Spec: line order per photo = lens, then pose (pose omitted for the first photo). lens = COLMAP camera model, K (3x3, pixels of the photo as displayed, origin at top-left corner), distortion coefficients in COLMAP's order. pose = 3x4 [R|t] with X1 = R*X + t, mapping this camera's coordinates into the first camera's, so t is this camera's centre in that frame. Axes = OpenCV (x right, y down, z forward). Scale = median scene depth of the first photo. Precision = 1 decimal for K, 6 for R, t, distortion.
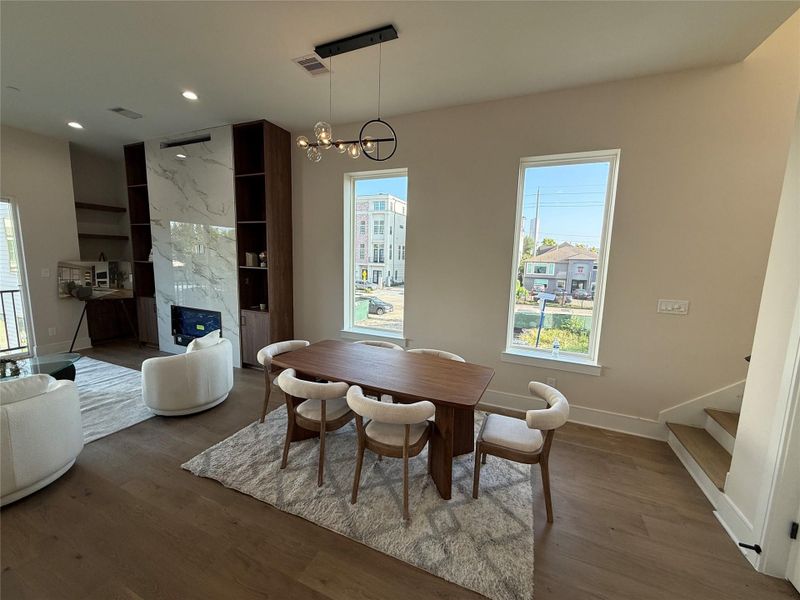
lens RADIAL K [[318.9, 0, 397.9], [0, 318.9, 299.5], [0, 0, 1]] dist [-0.001134, -0.000404]
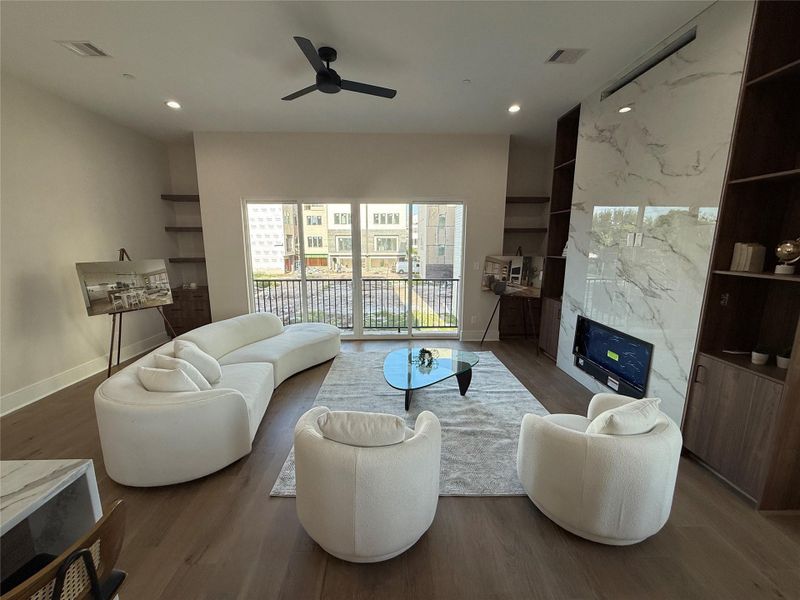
lens RADIAL K [[318.9, 0, 397.9], [0, 318.9, 299.5], [0, 0, 1]] dist [-0.001134, -0.000404]
pose [[0.417539, 0.134713, -0.898618, -0.214643], [-0.111986, 0.989039, 0.096235, -0.044507], [0.901732, 0.060451, 0.428048, 0.286370]]
